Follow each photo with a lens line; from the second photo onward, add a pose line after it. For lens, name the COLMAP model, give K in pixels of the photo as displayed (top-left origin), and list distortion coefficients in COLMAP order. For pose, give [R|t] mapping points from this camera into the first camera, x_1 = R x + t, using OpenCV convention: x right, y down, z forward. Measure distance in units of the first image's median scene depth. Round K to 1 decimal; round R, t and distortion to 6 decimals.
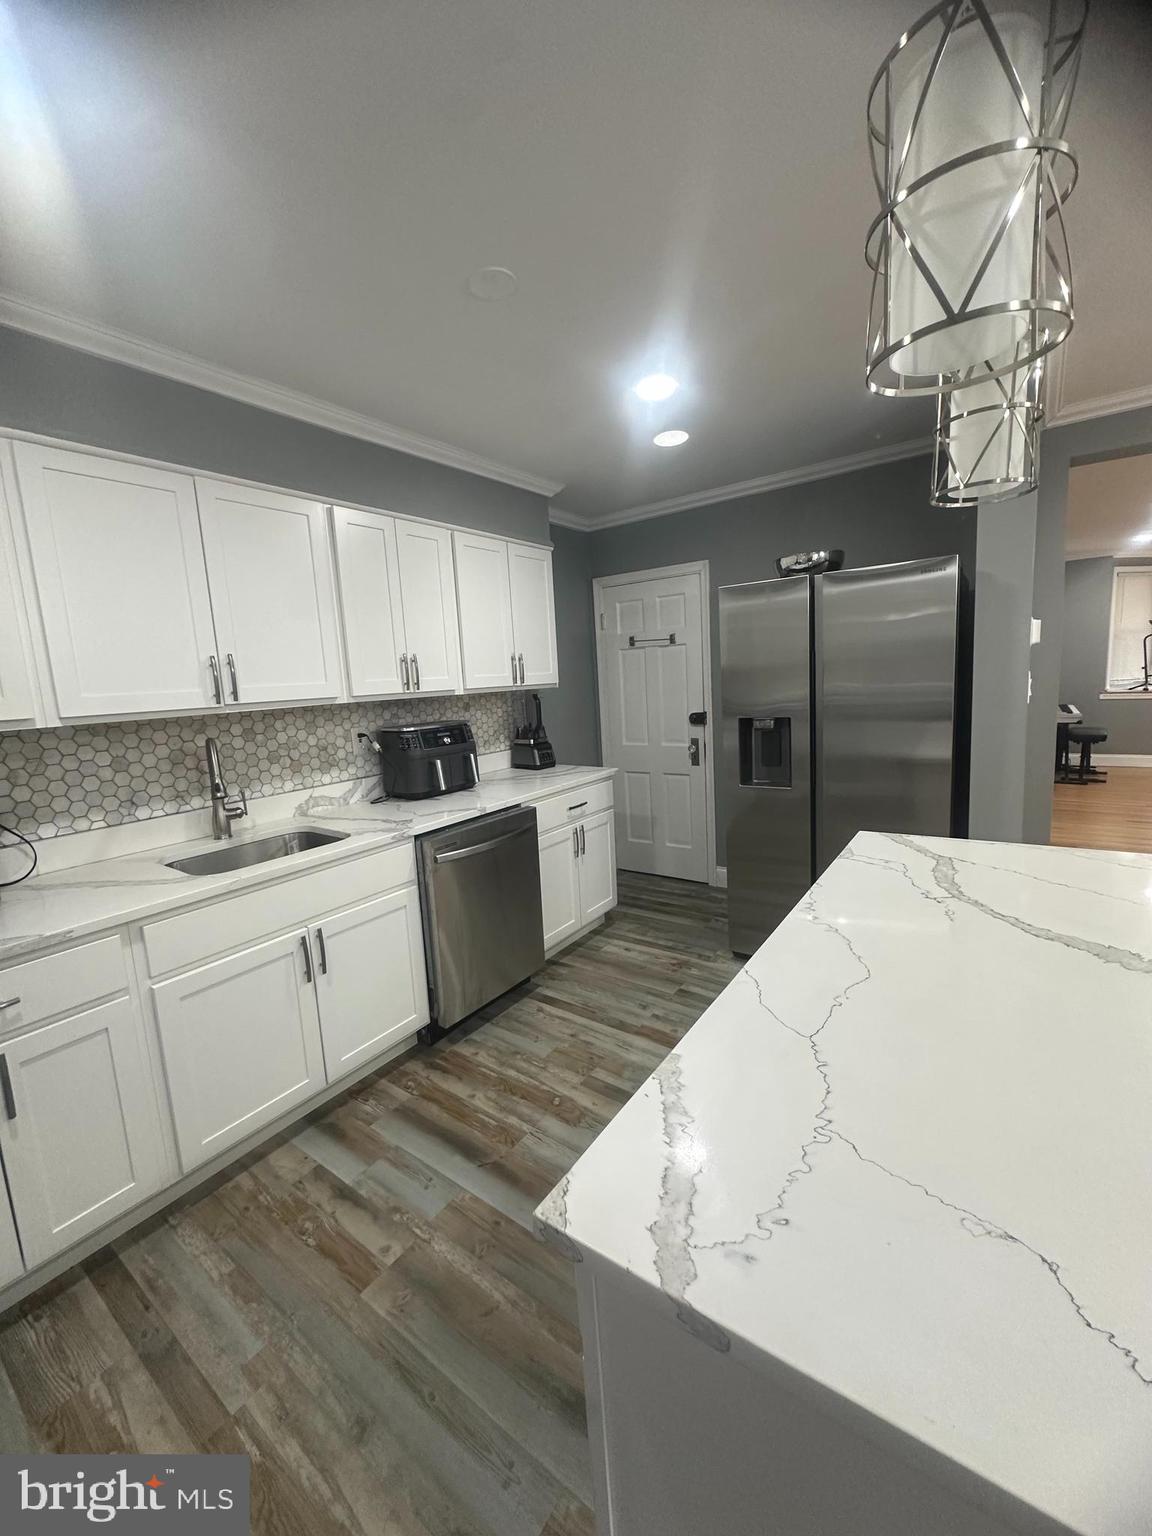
lens RADIAL K [[611.5, 0, 551.9], [0, 611.5, 769.9], [0, 0, 1]] dist [-0.000088, 0.000013]
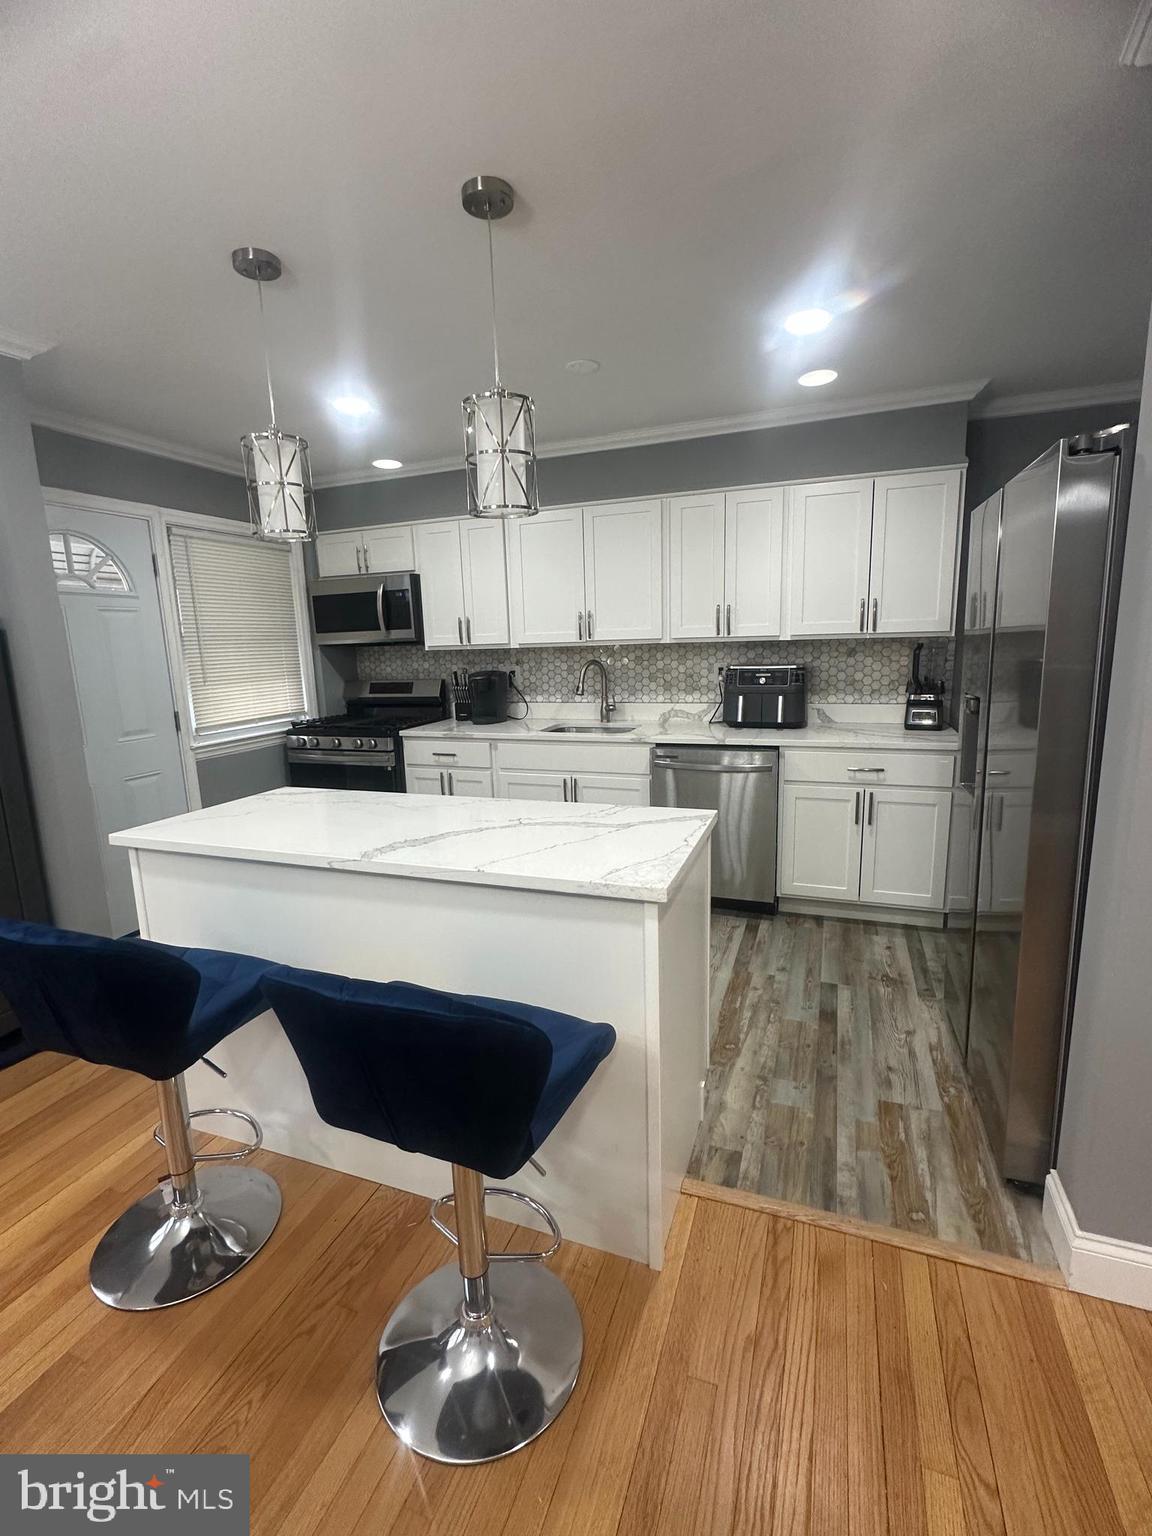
lens RADIAL K [[673.3, 0, 580.0], [0, 673.3, 762.8], [0, 0, 1]] dist [-0.000007, -0.000023]
pose [[0.281949, 0.221832, -0.933432, 0.980276], [-0.129134, 0.972825, 0.192188, -0.101925], [0.950699, 0.066351, 0.302933, 0.332624]]
